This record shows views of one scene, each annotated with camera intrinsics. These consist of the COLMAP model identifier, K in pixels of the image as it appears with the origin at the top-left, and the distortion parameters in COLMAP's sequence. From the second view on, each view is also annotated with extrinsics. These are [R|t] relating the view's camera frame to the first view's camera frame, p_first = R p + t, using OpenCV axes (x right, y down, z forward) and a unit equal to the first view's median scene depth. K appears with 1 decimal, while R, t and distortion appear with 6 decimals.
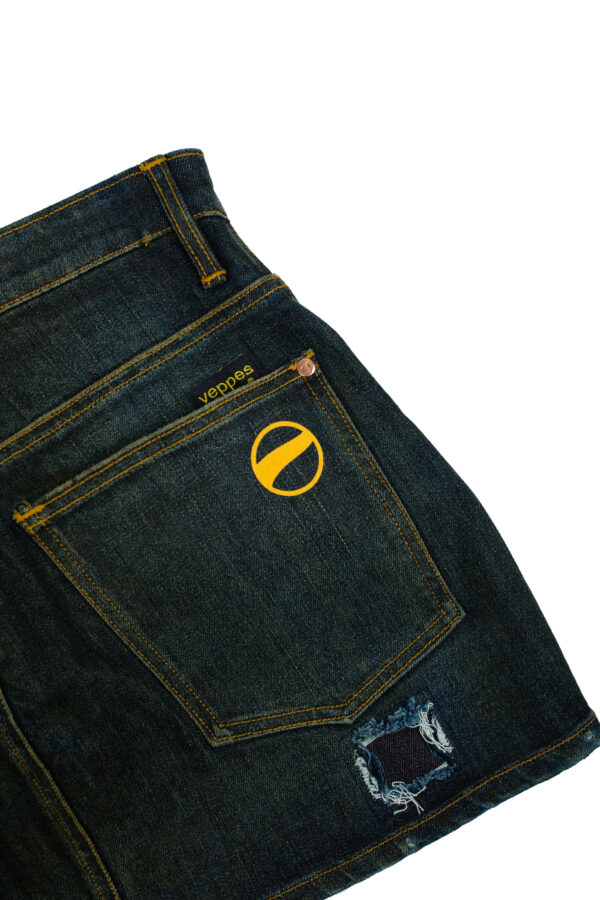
lens RADIAL K [[895.9, 0, 302.8], [0, 895.9, 450.5], [0, 0, 1]] dist [-0.043821, 0.000000]
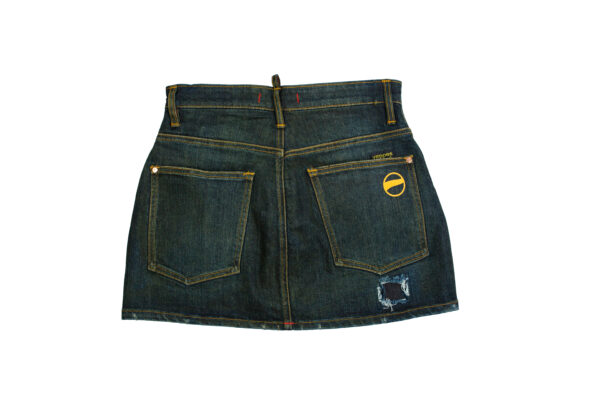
lens RADIAL K [[597.2, 0, 298.3], [0, 597.2, 199.4], [0, 0, 1]] dist [-0.043821, 0.000000]
pose [[0.931551, 0.361445, -0.039628, -0.221106], [-0.362975, 0.930825, -0.042584, 0.259719], [0.021495, 0.054053, 0.998307, -1.048095]]
